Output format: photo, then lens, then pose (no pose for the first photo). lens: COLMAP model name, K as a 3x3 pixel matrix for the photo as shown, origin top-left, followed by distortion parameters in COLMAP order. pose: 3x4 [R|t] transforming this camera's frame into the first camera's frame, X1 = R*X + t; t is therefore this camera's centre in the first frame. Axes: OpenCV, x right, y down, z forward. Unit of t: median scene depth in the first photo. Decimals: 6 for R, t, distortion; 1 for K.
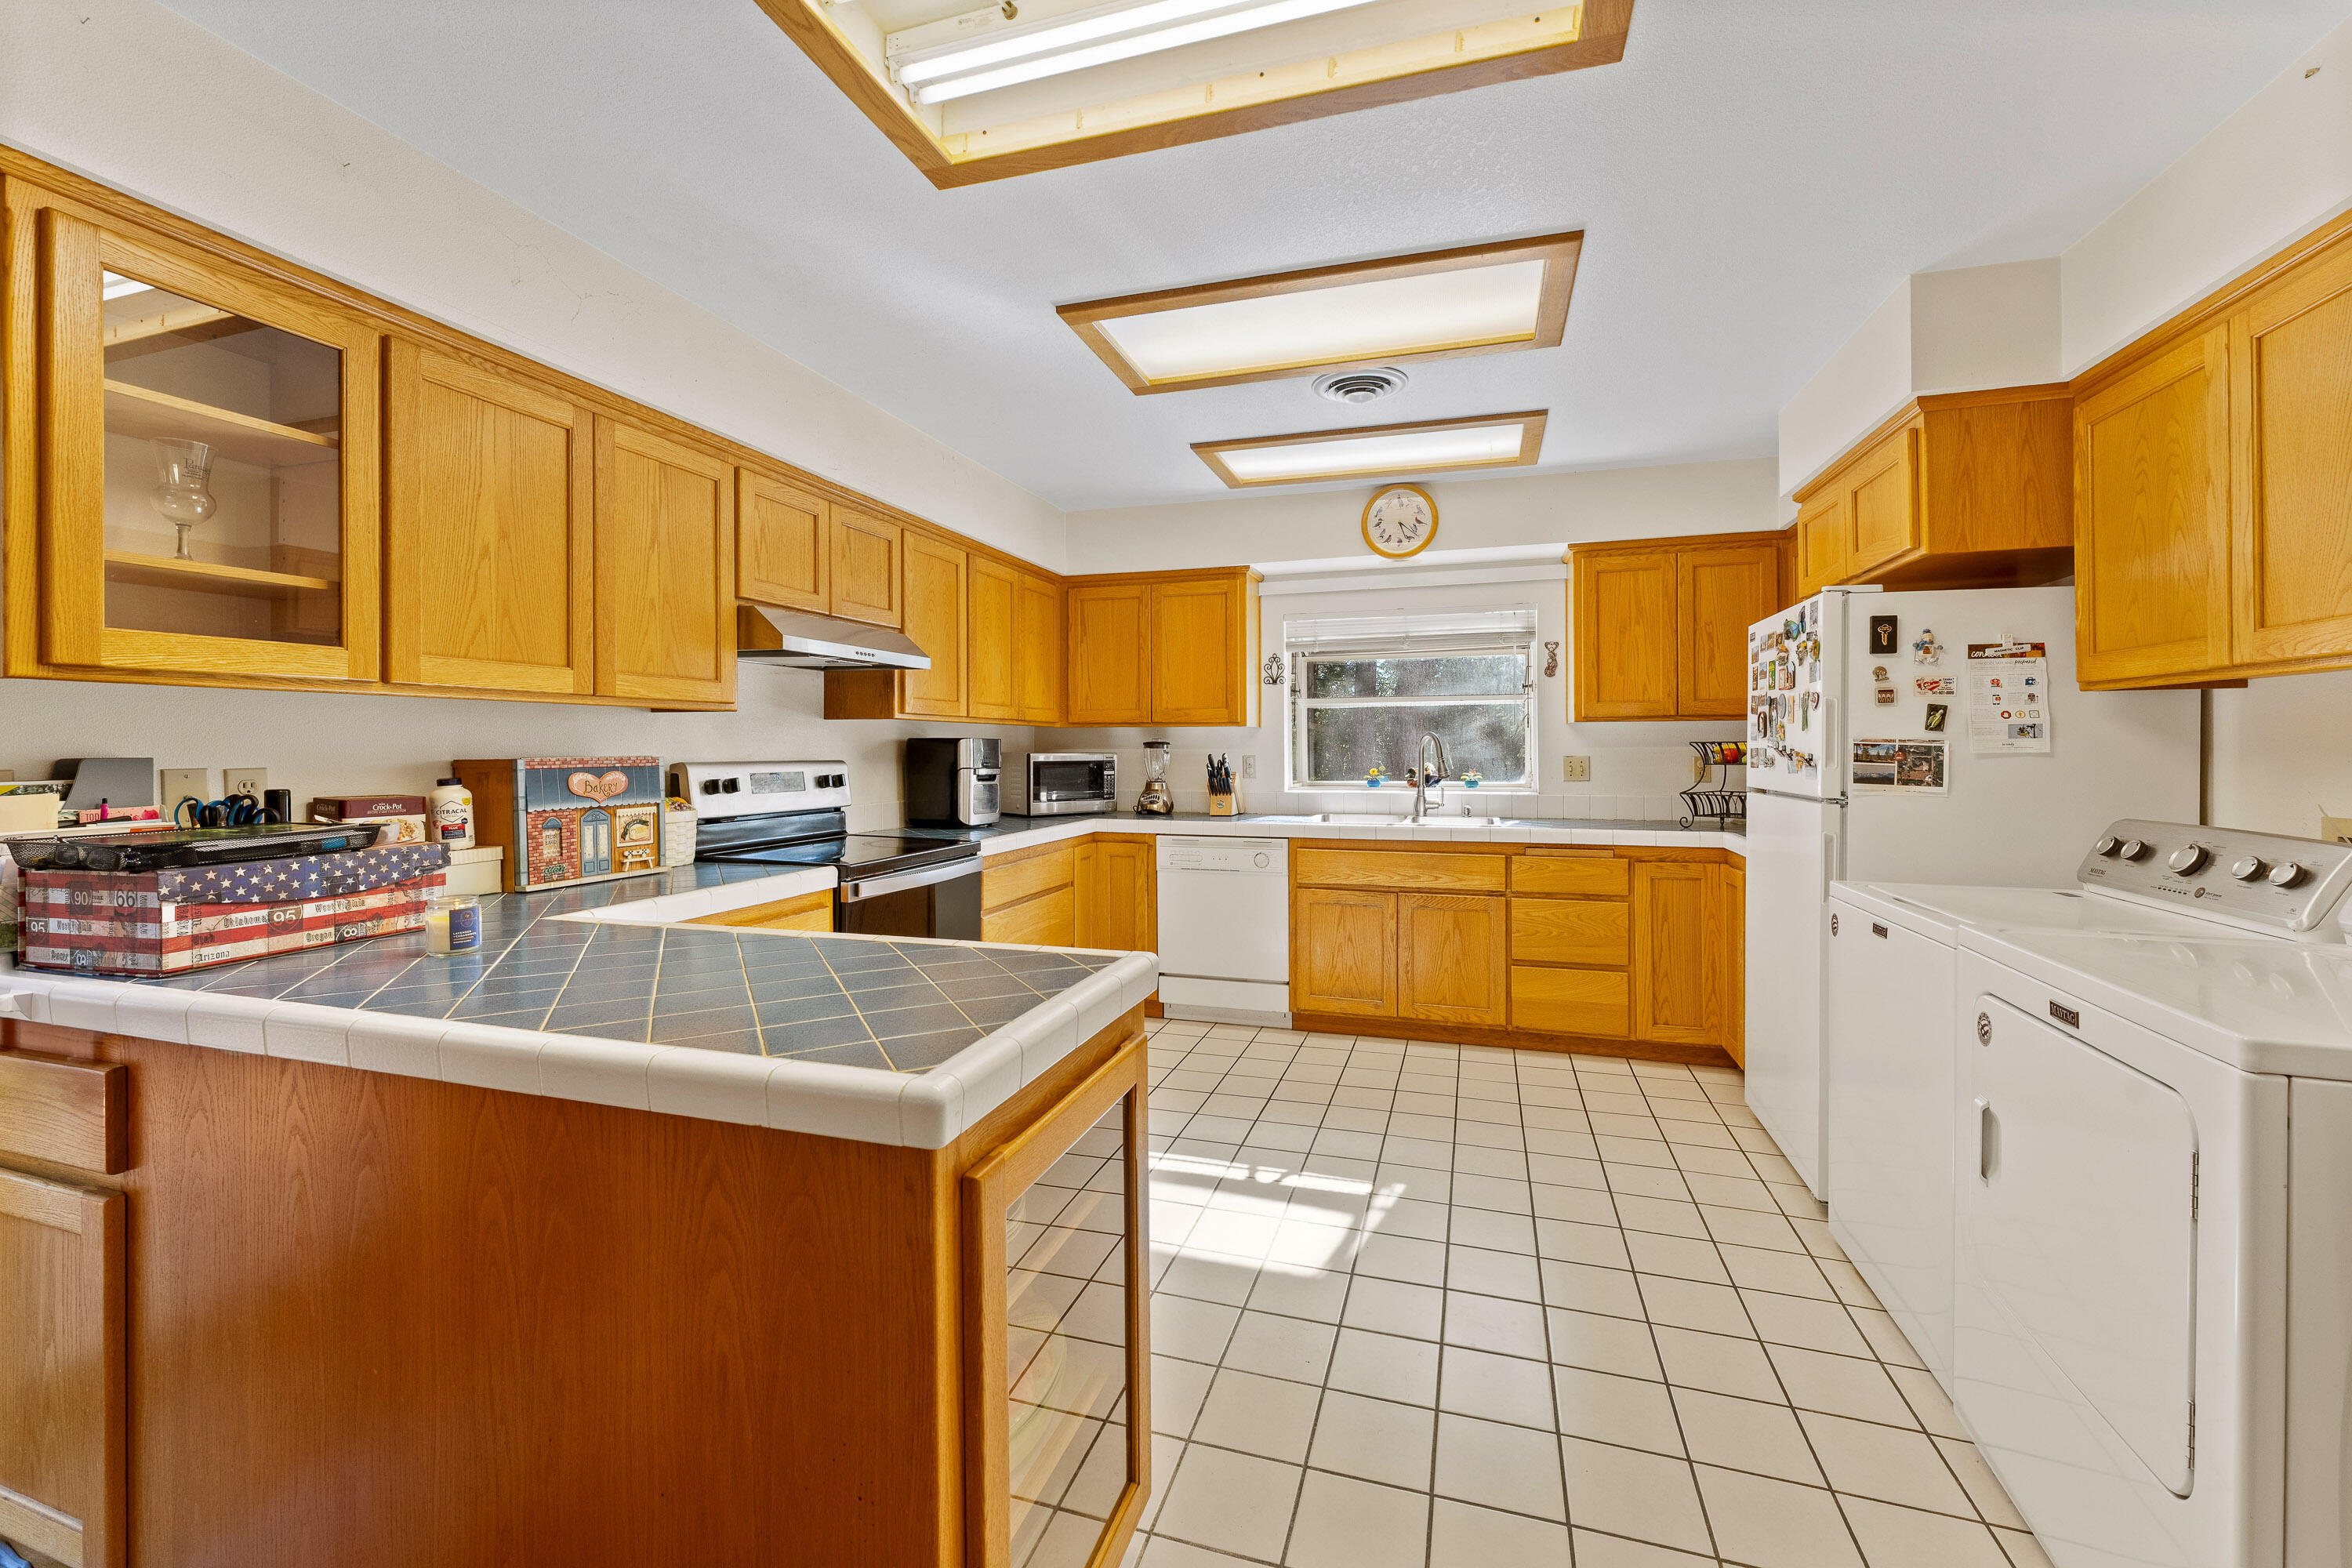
lens RADIAL K [[946.6, 0, 1176.6], [0, 946.6, 754.7], [0, 0, 1]] dist [-0.000122, -0.000226]
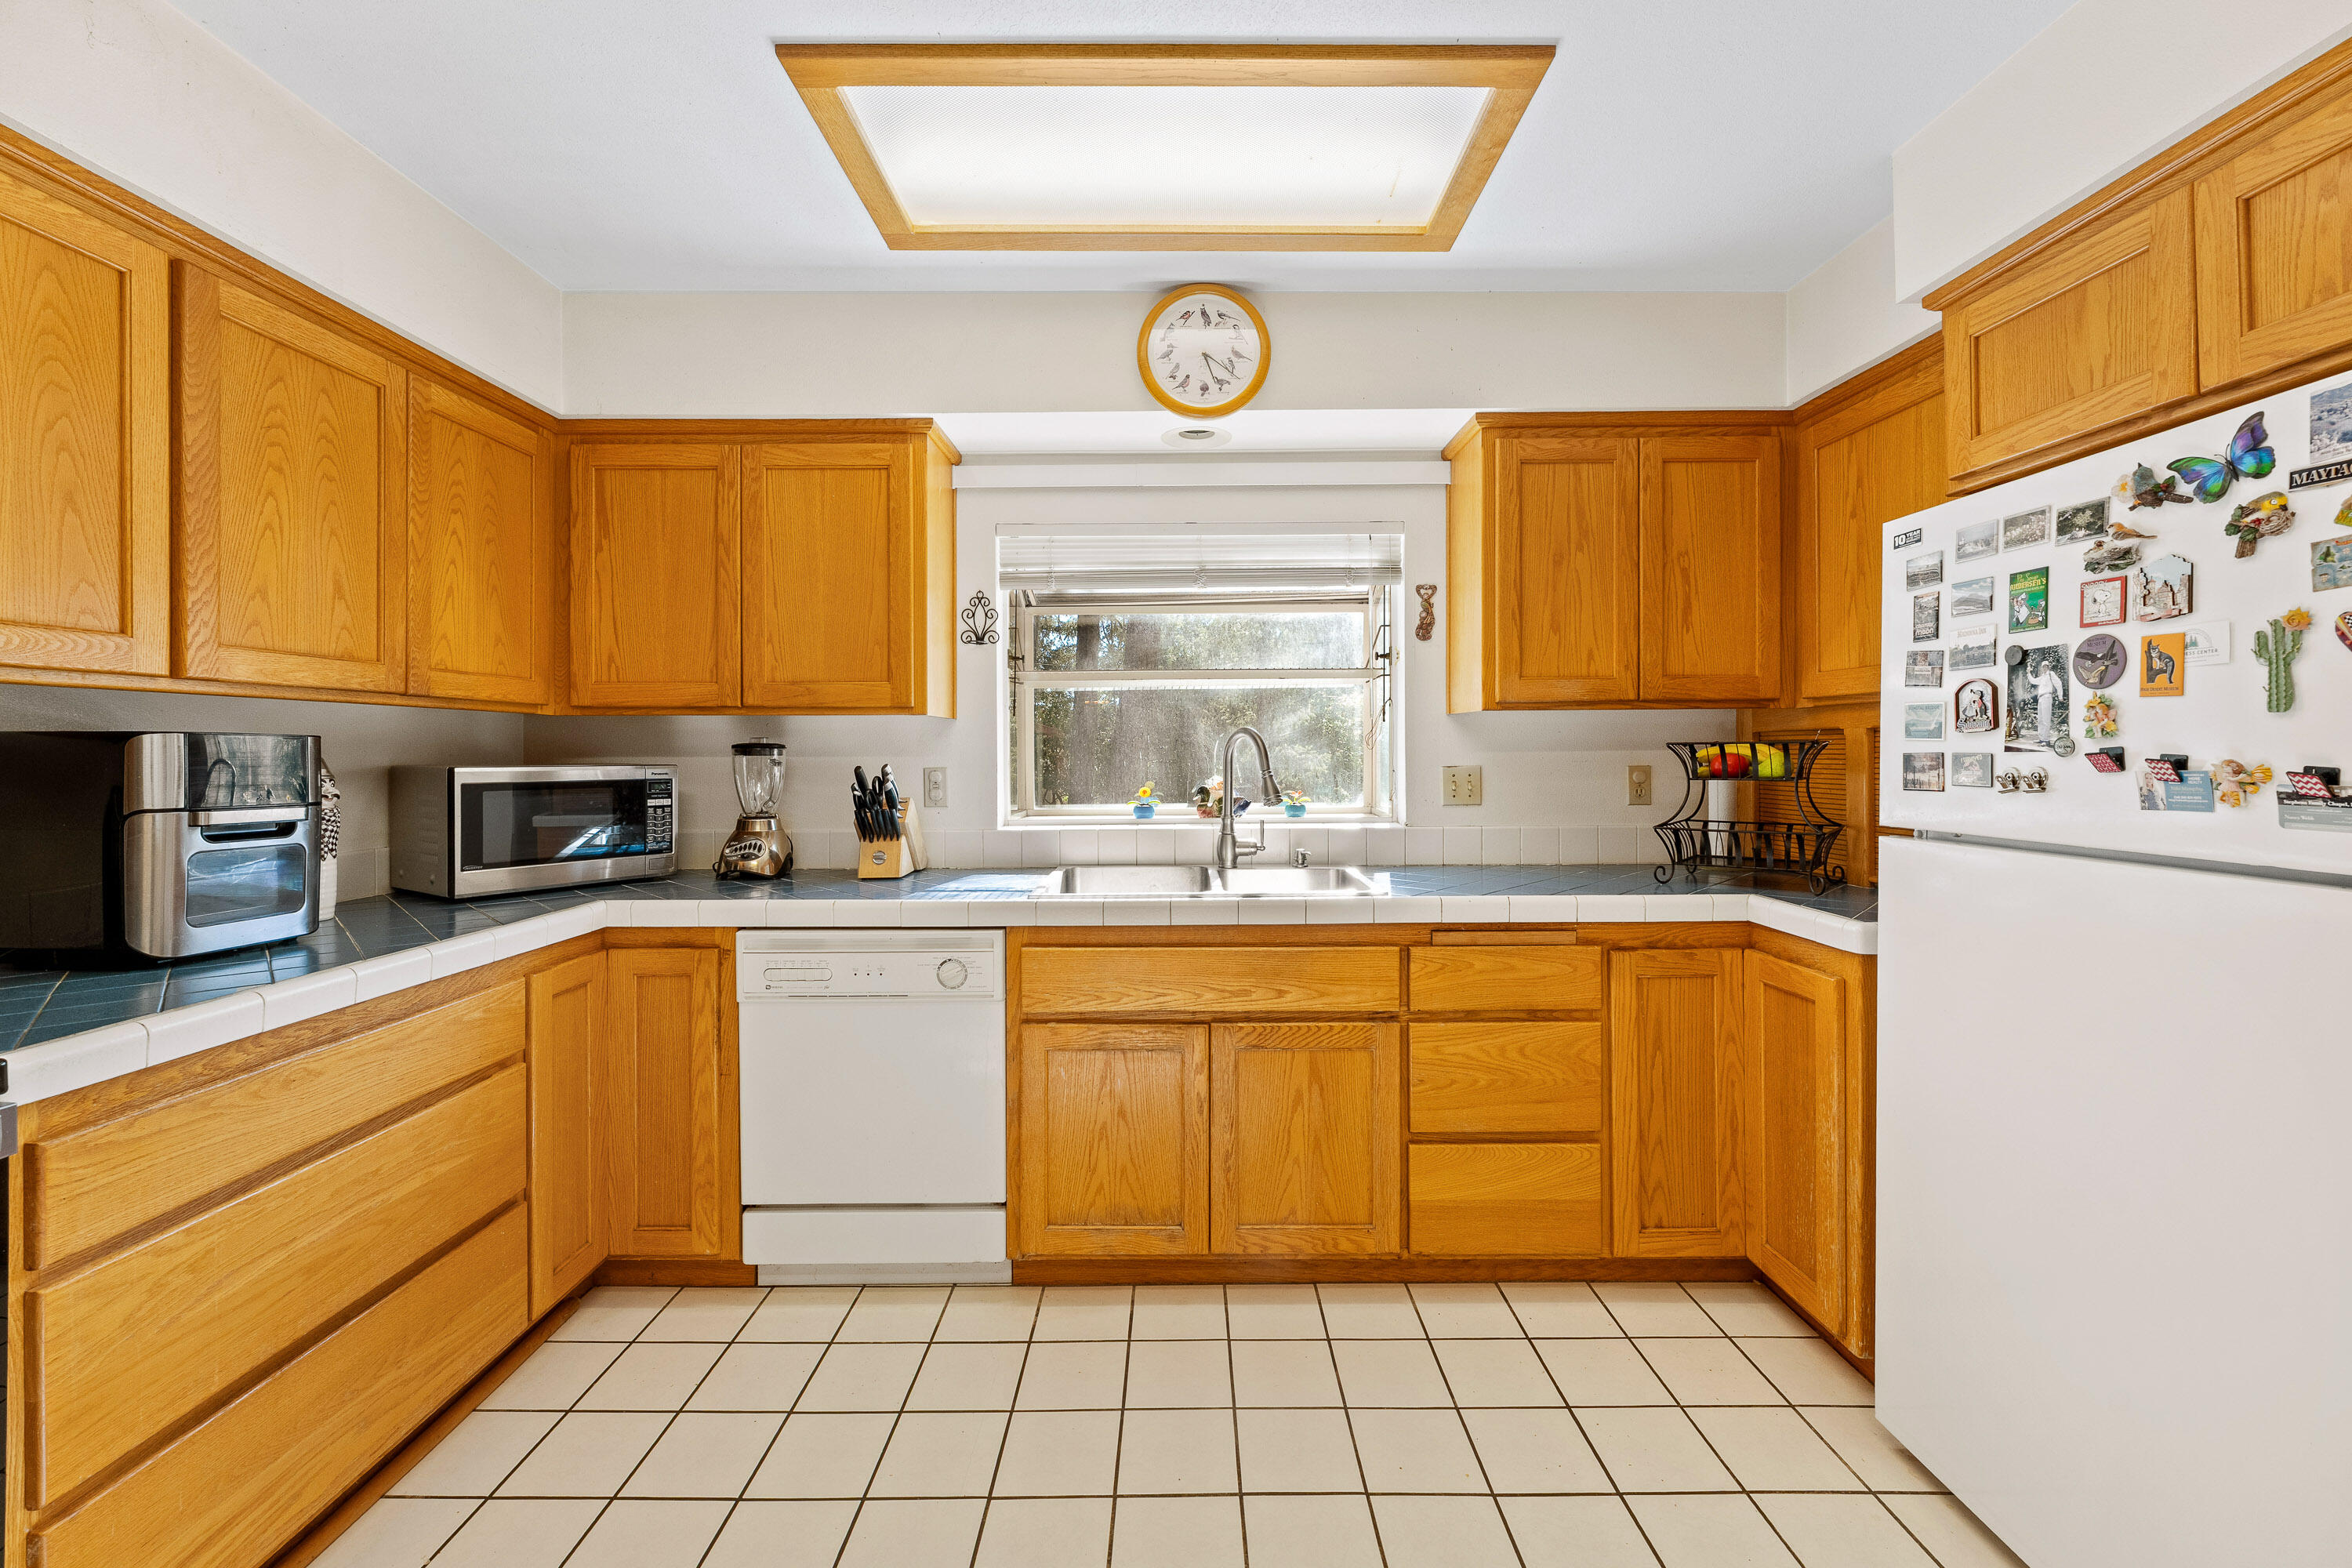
lens RADIAL K [[946.6, 0, 1176.6], [0, 946.6, 754.7], [0, 0, 1]] dist [-0.000122, -0.000226]
pose [[0.956523, -0.002555, 0.291645, 0.061394], [0.004325, 0.999976, -0.005423, -0.004000], [-0.291624, 0.006449, 0.956511, 0.510186]]
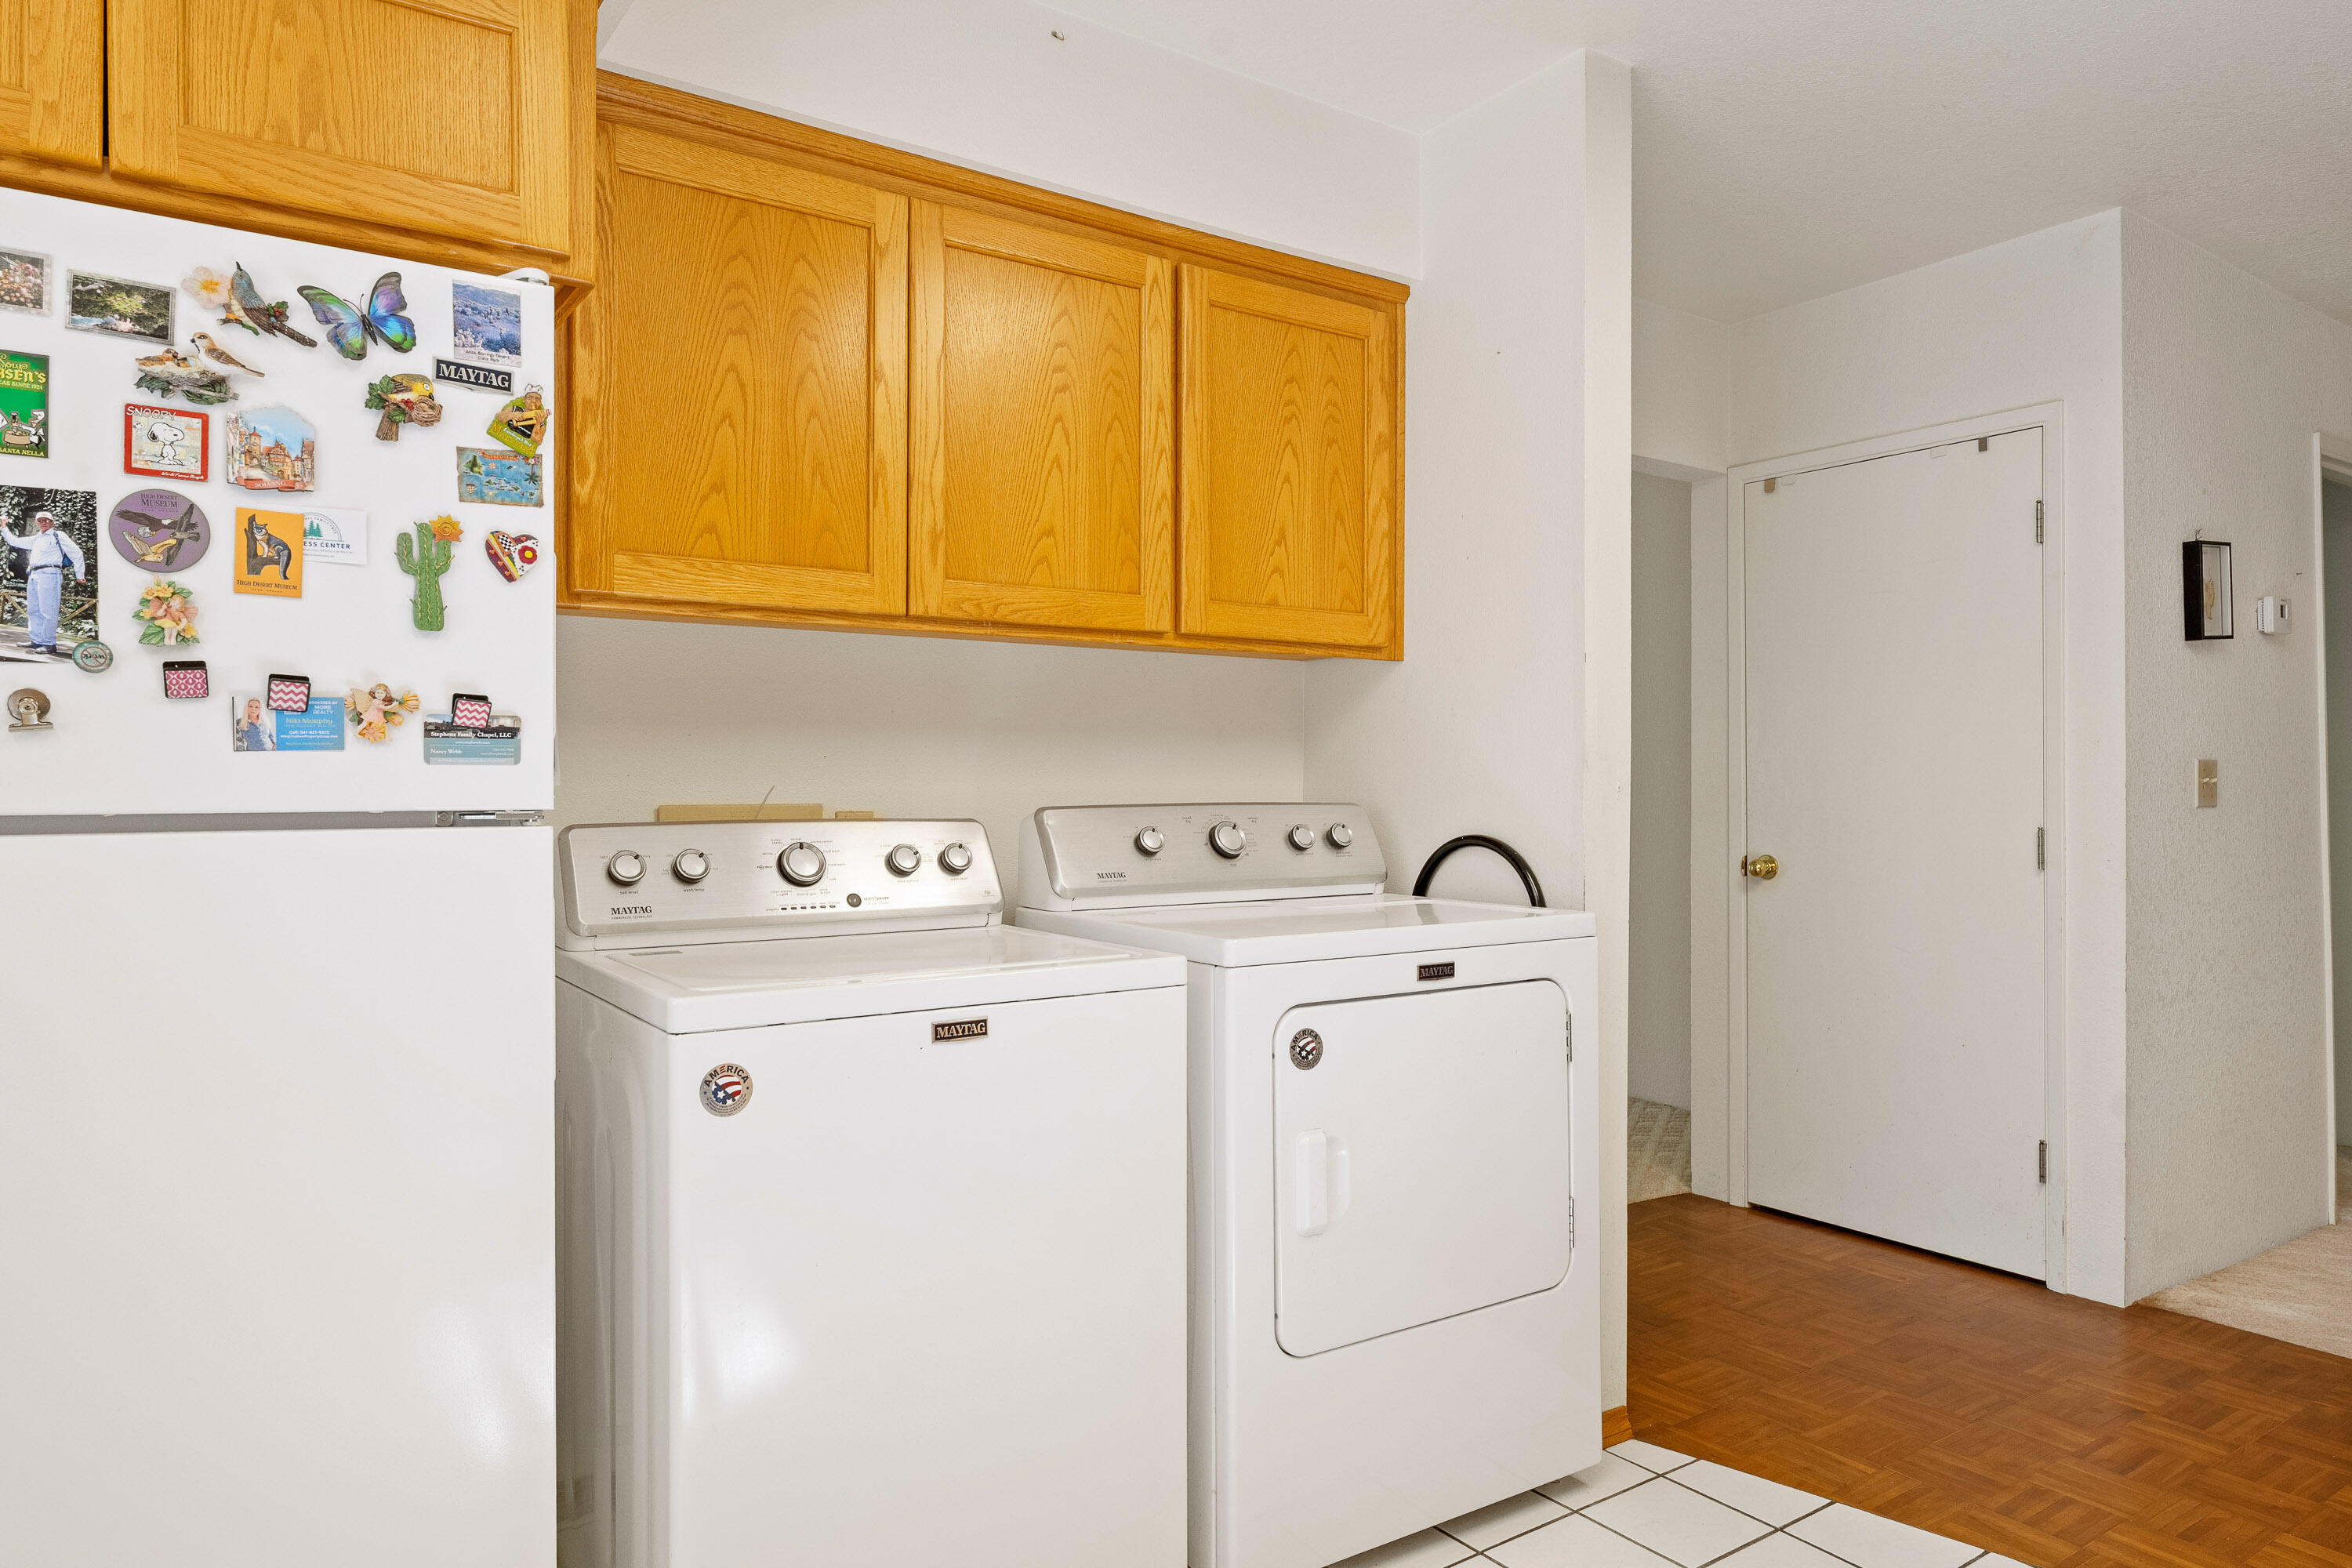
lens RADIAL K [[1452.8, 0, 1176.0], [0, 1452.8, 784.0], [0, 0, 1]] dist [0.000193, 0.000218]
pose [[-0.784956, 0.000655, 0.619551, 0.074567], [0.005533, 0.999967, 0.005952, 0.023873], [-0.619527, 0.008100, -0.784933, 0.890265]]
